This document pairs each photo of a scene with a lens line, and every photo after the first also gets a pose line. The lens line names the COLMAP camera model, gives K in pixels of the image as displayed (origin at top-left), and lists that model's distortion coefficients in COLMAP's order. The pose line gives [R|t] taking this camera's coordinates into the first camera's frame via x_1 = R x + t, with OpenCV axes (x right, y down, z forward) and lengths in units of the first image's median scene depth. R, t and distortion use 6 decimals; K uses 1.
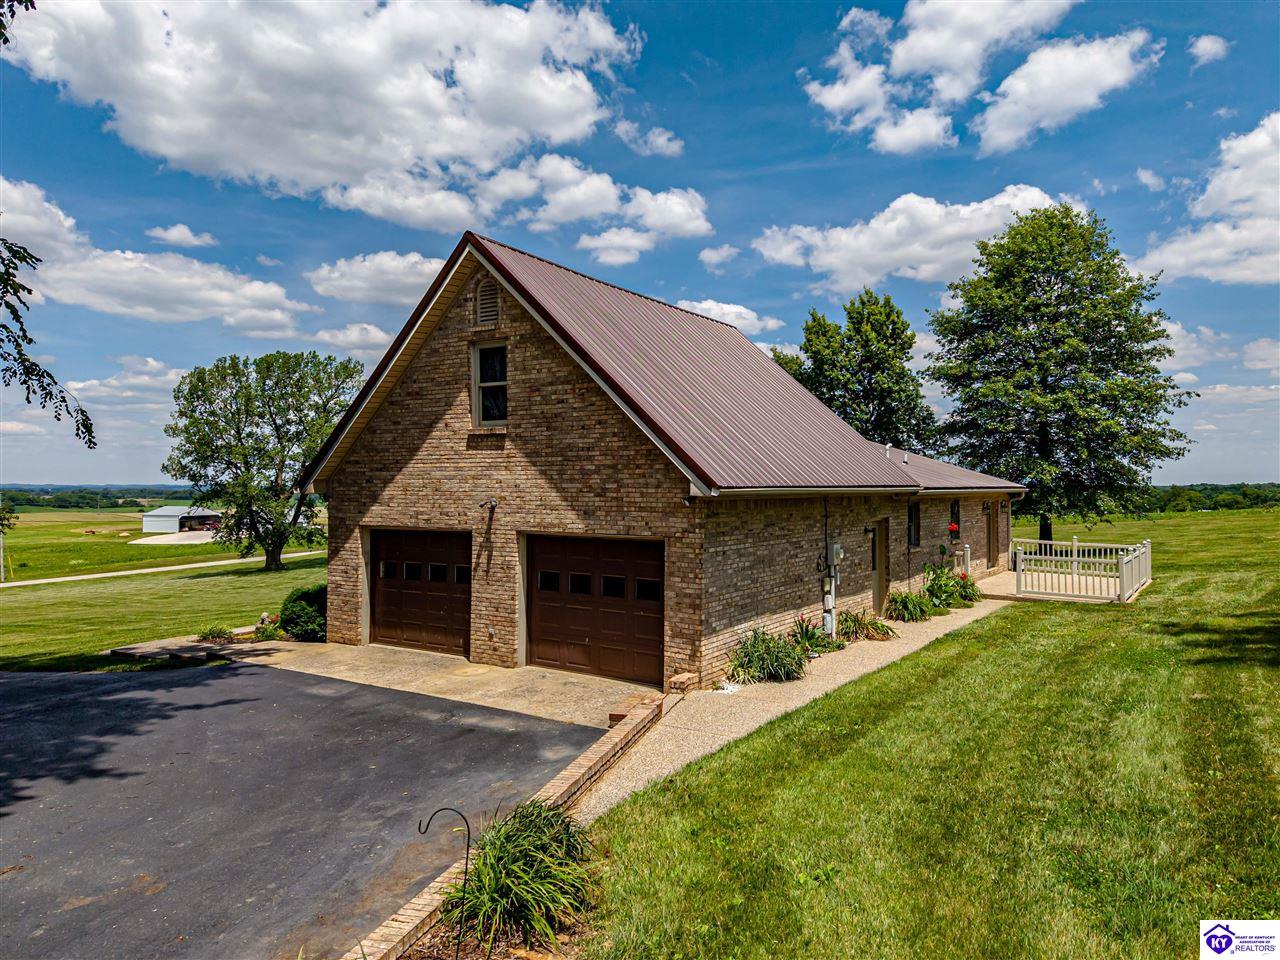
lens RADIAL K [[803.3, 0, 641.2], [0, 803.3, 505.5], [0, 0, 1]] dist [0.141694, -0.134800]
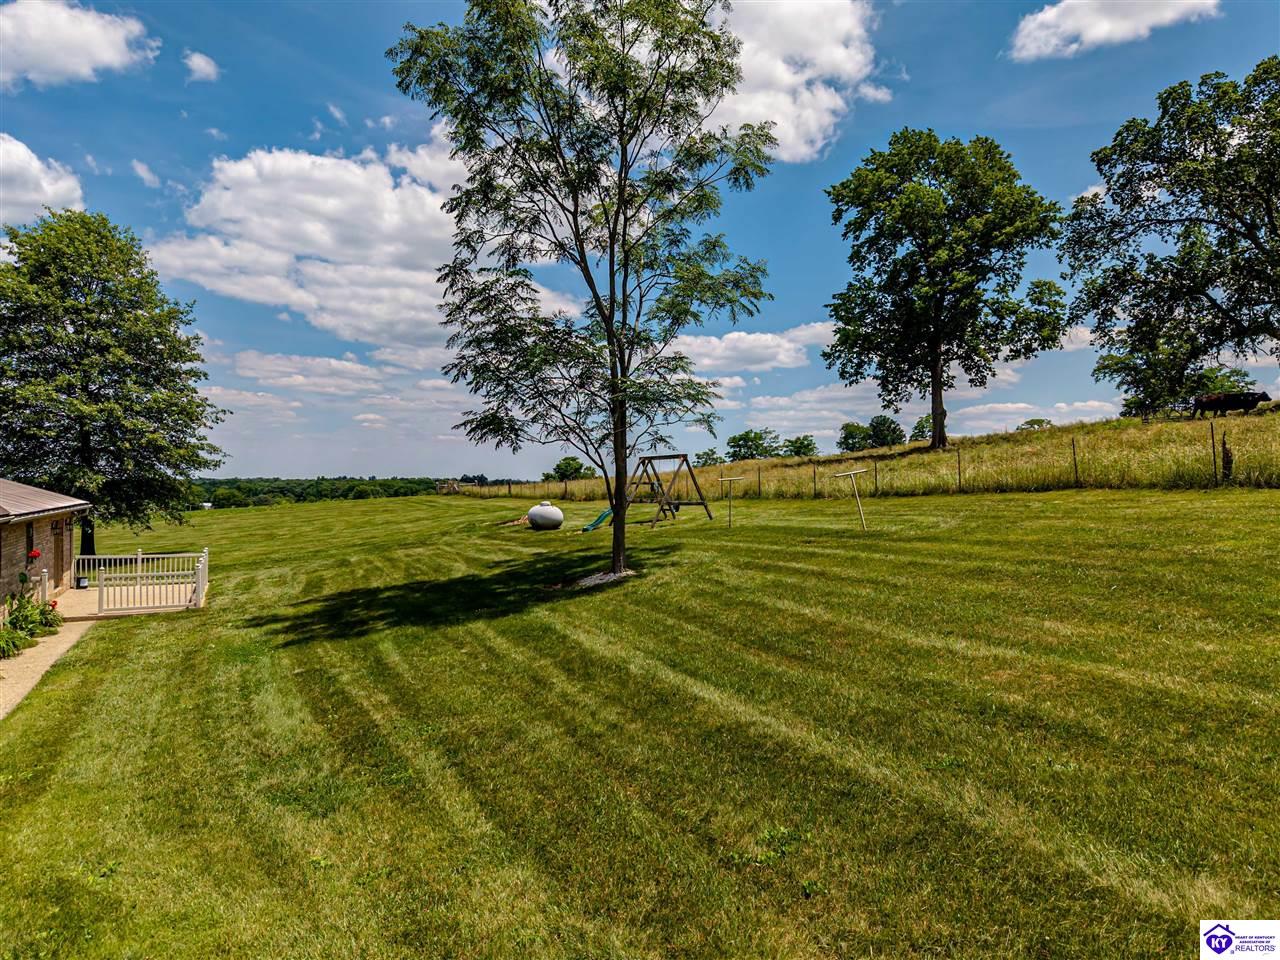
lens RADIAL K [[813.8, 0, 644.3], [0, 813.8, 489.8], [0, 0, 1]] dist [0.216260, -0.197935]
pose [[0.472829, -0.003972, 0.881145, -0.096436], [0.011351, 0.999934, -0.001584, -0.021371], [-0.881081, 0.010750, 0.472843, -0.061000]]
